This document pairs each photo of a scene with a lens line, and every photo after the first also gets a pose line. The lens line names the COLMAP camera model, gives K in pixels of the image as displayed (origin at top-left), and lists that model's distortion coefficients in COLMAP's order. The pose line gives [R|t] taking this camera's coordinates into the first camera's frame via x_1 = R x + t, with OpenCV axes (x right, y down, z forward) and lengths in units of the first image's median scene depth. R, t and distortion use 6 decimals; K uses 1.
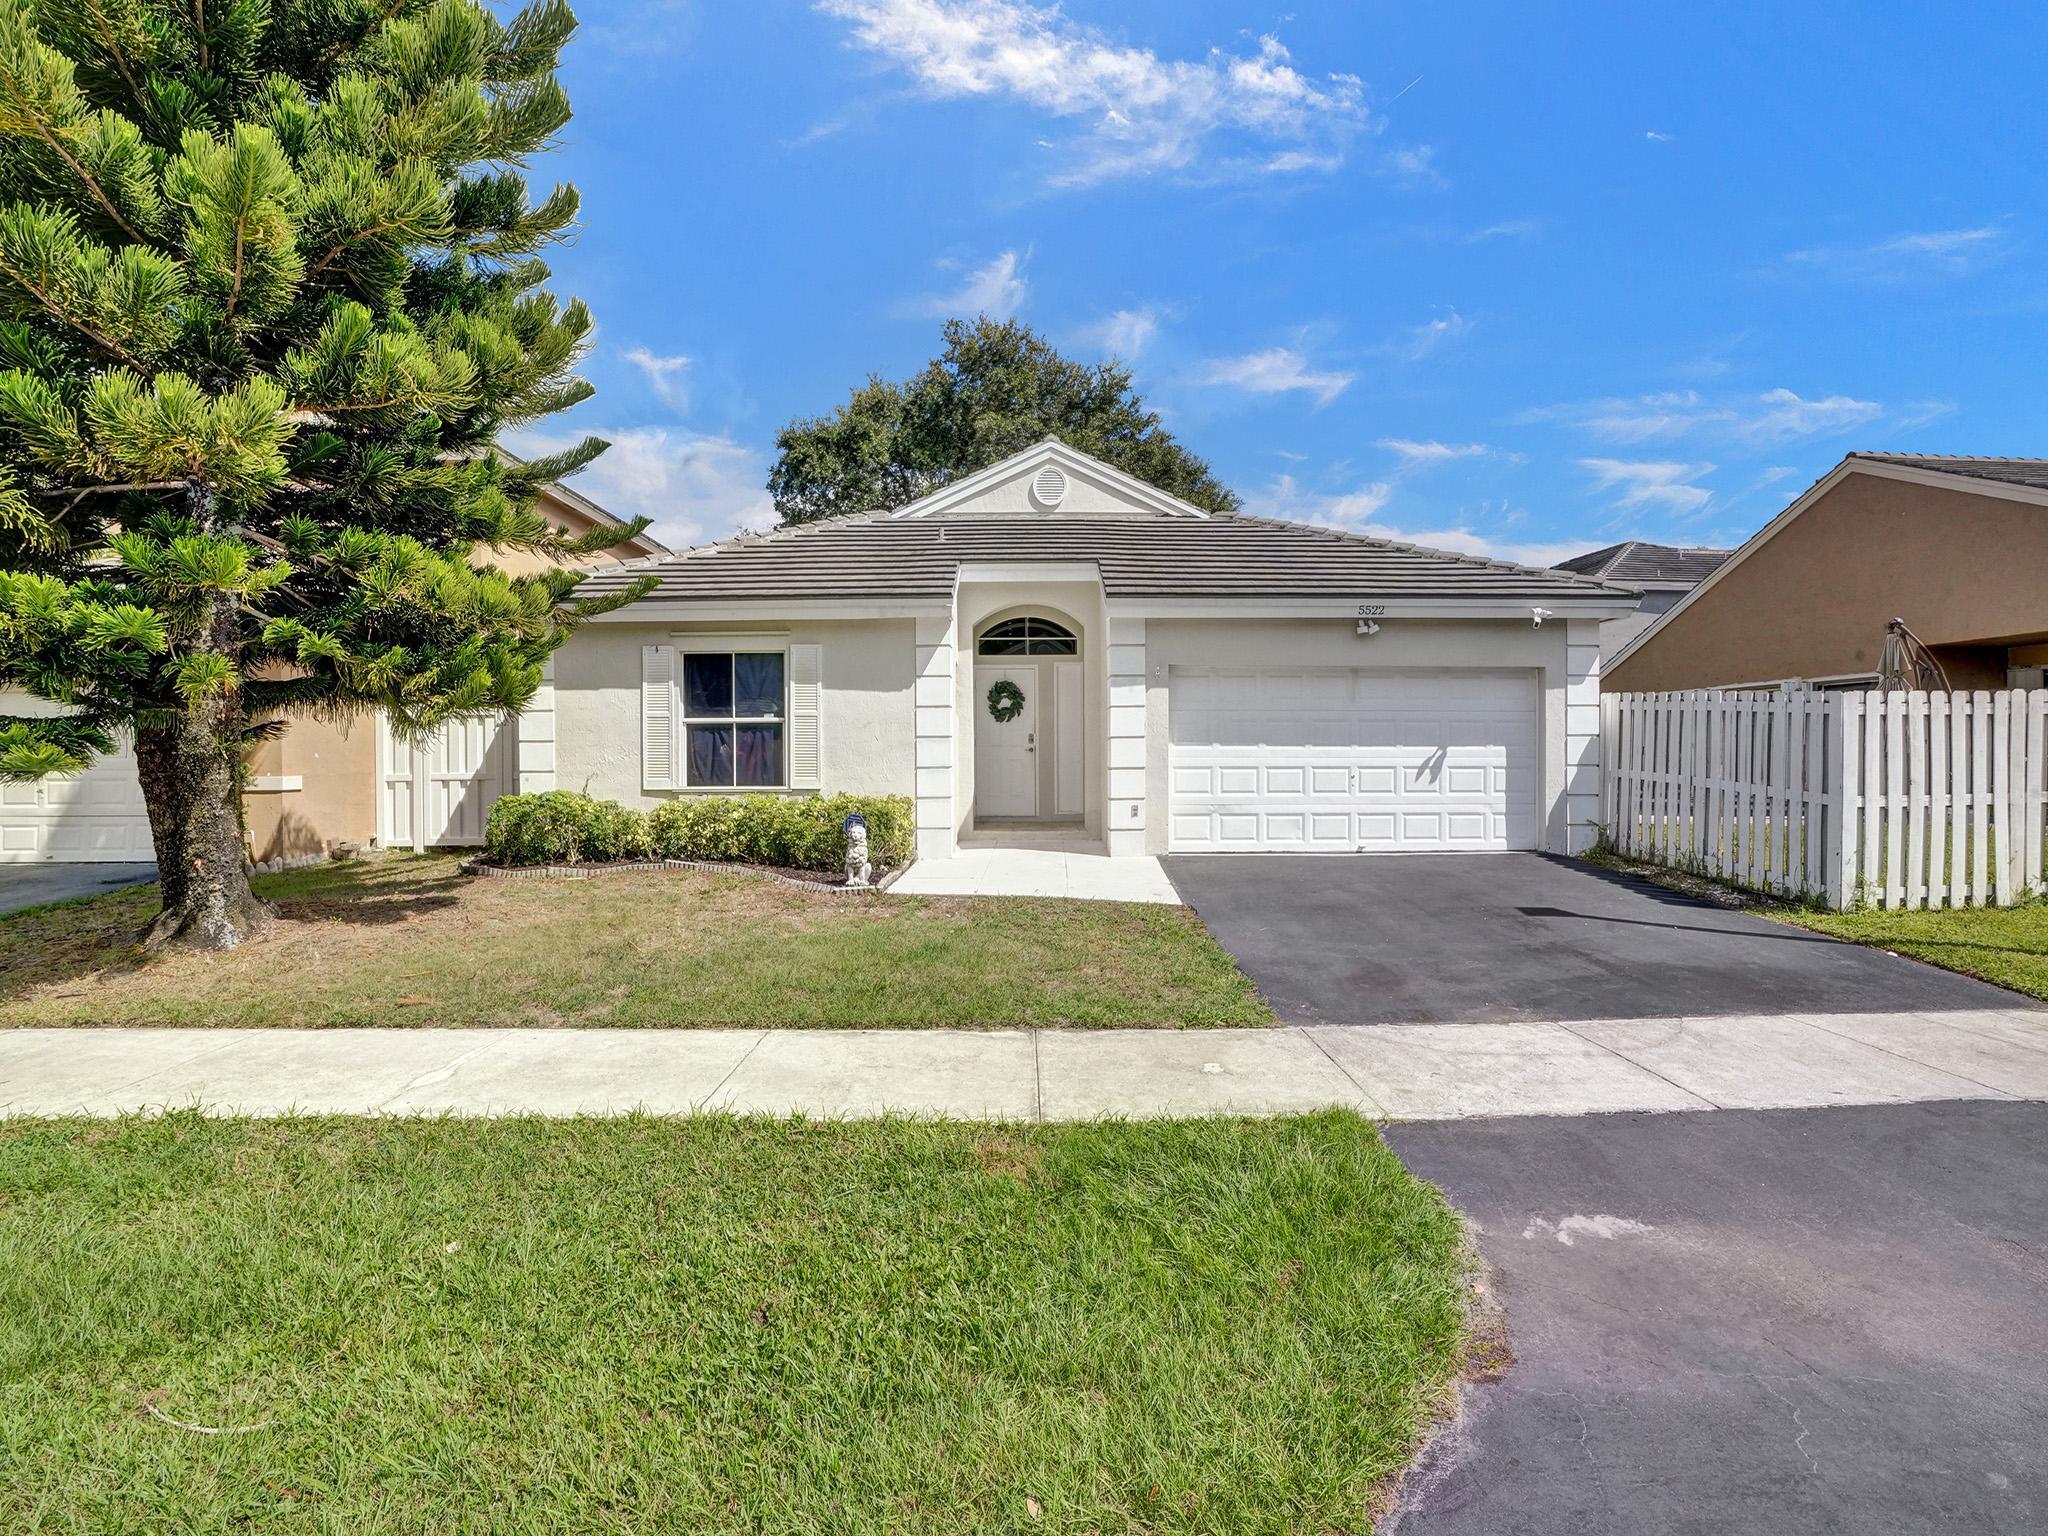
lens RADIAL K [[963.4, 0, 1019.8], [0, 963.4, 763.7], [0, 0, 1]] dist [-0.048831, 0.024985]
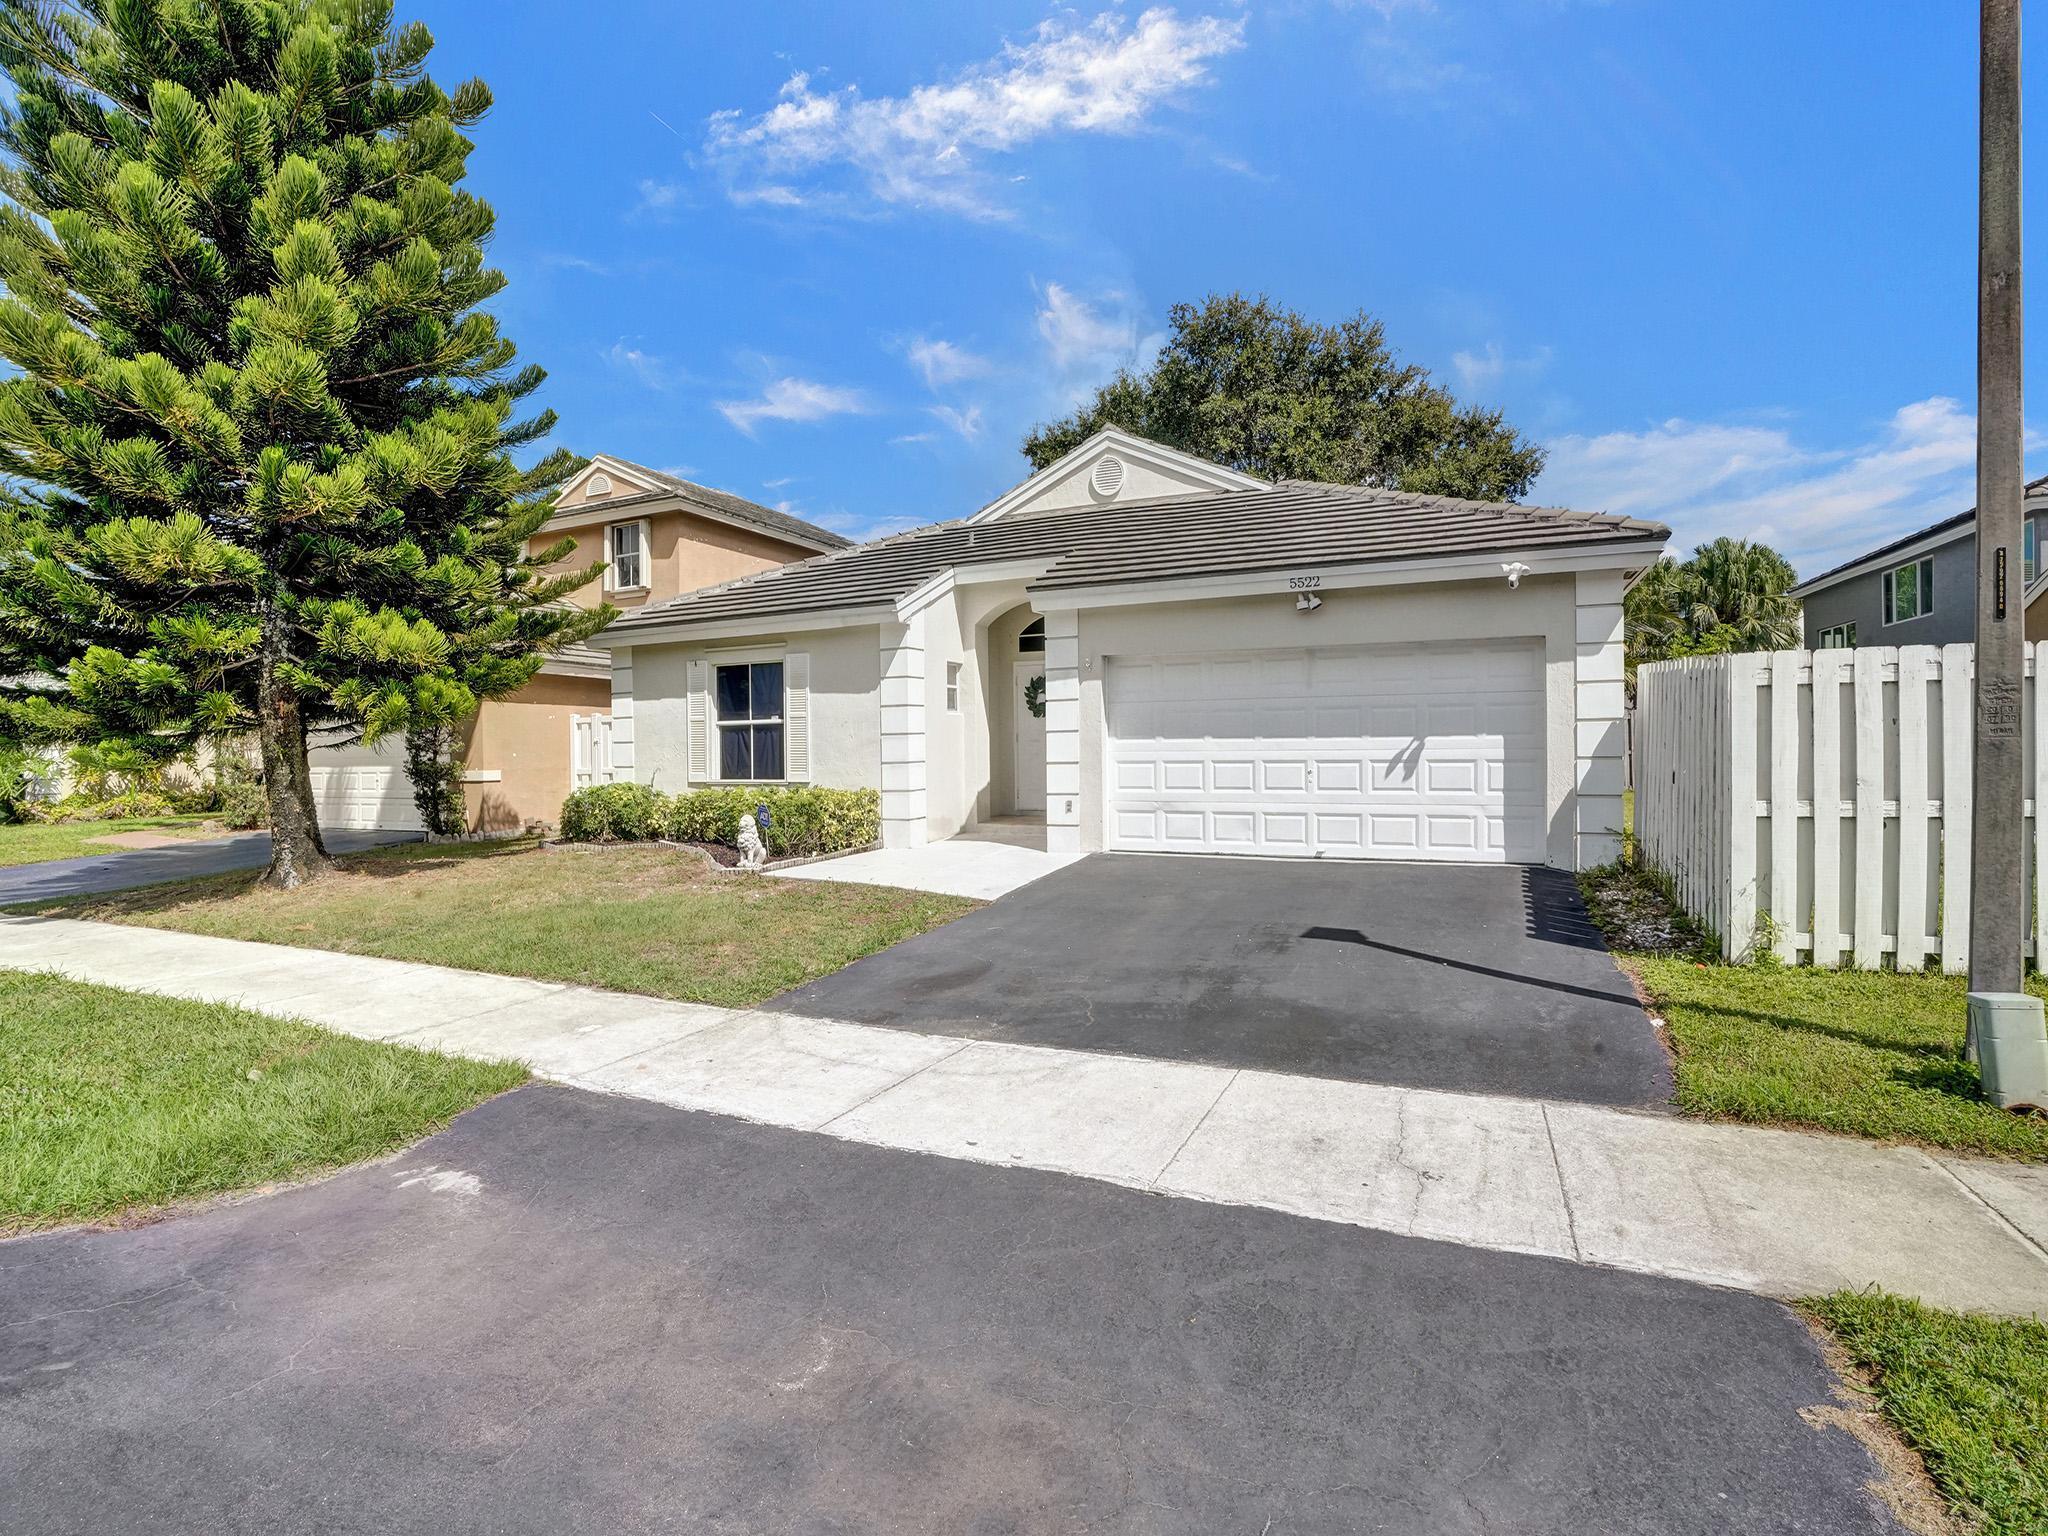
lens RADIAL K [[963.4, 0, 1019.8], [0, 963.4, 763.7], [0, 0, 1]] dist [-0.048831, 0.024985]
pose [[0.906586, -0.002275, -0.422016, 0.487322], [0.004733, 0.999977, 0.004776, 0.000480], [0.421995, -0.006327, 0.906576, 0.089090]]
